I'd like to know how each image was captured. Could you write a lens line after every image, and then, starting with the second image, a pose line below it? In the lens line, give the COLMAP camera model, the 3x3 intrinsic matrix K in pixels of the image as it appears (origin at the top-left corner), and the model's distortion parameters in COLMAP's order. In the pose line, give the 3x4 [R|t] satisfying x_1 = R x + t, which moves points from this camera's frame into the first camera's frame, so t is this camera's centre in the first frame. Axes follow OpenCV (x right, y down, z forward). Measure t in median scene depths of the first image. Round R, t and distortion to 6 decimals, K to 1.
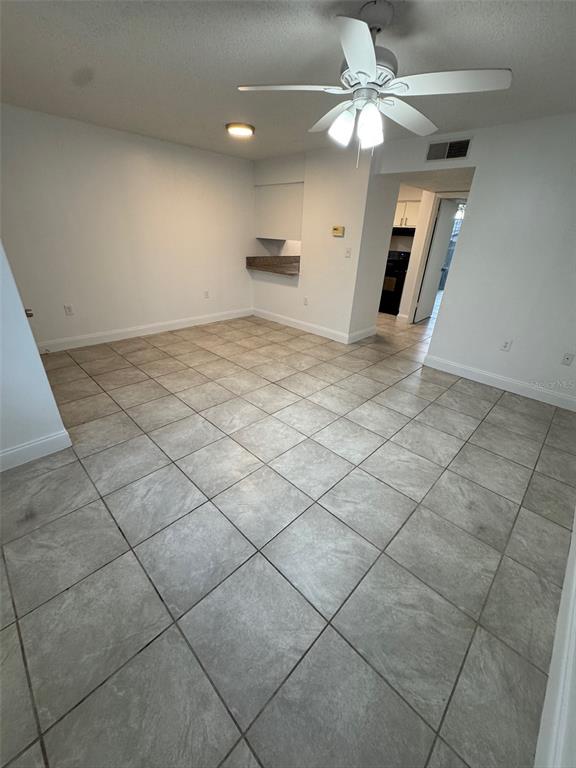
lens RADIAL K [[305.3, 0, 291.7], [0, 305.3, 384.1], [0, 0, 1]] dist [-0.006113, 0.001248]
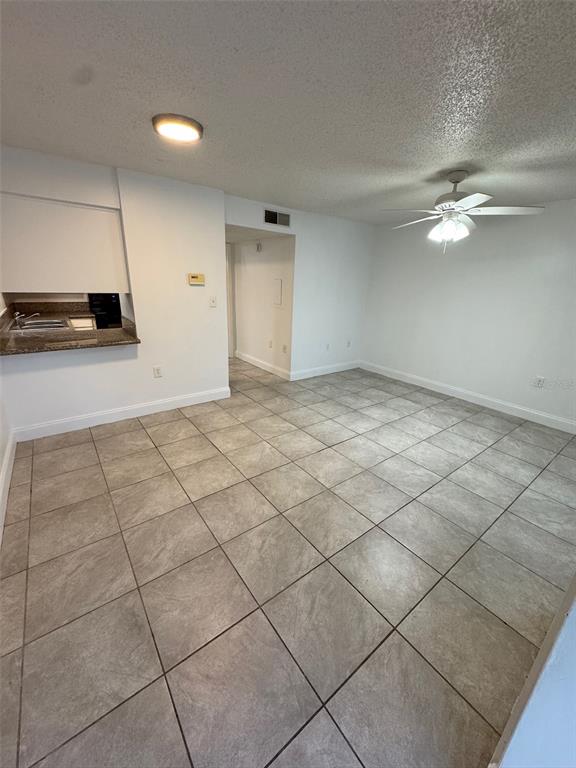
lens RADIAL K [[305.3, 0, 286.9], [0, 305.3, 384.2], [0, 0, 1]] dist [-0.006113, 0.001248]
pose [[0.155466, -0.355018, 0.921842, -0.880896], [0.416470, 0.869756, 0.264722, -0.475253], [-0.895758, 0.342764, 0.283071, 0.822811]]
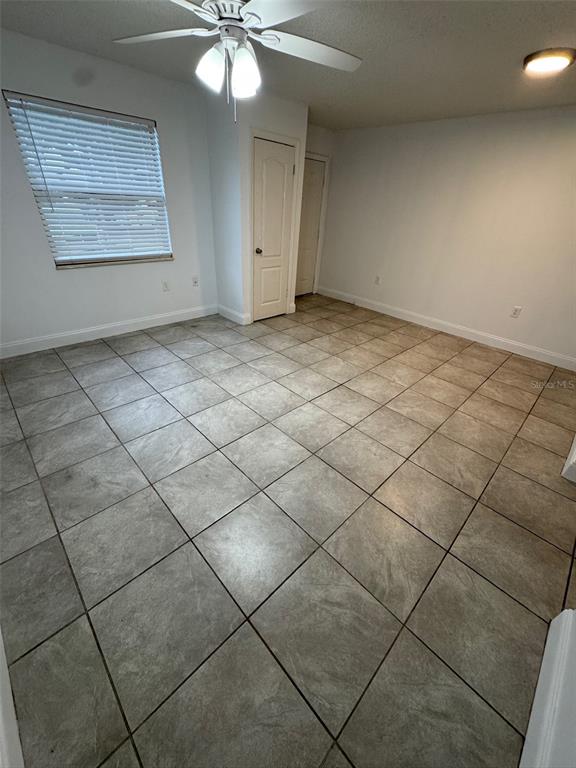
lens RADIAL K [[305.3, 0, 288.5], [0, 305.3, 383.2], [0, 0, 1]] dist [-0.006113, 0.001248]
pose [[-0.024549, 0.470604, -0.882003, 0.747993], [-0.503368, 0.756447, 0.417622, -0.311151], [0.863723, 0.454224, 0.218317, 0.698099]]
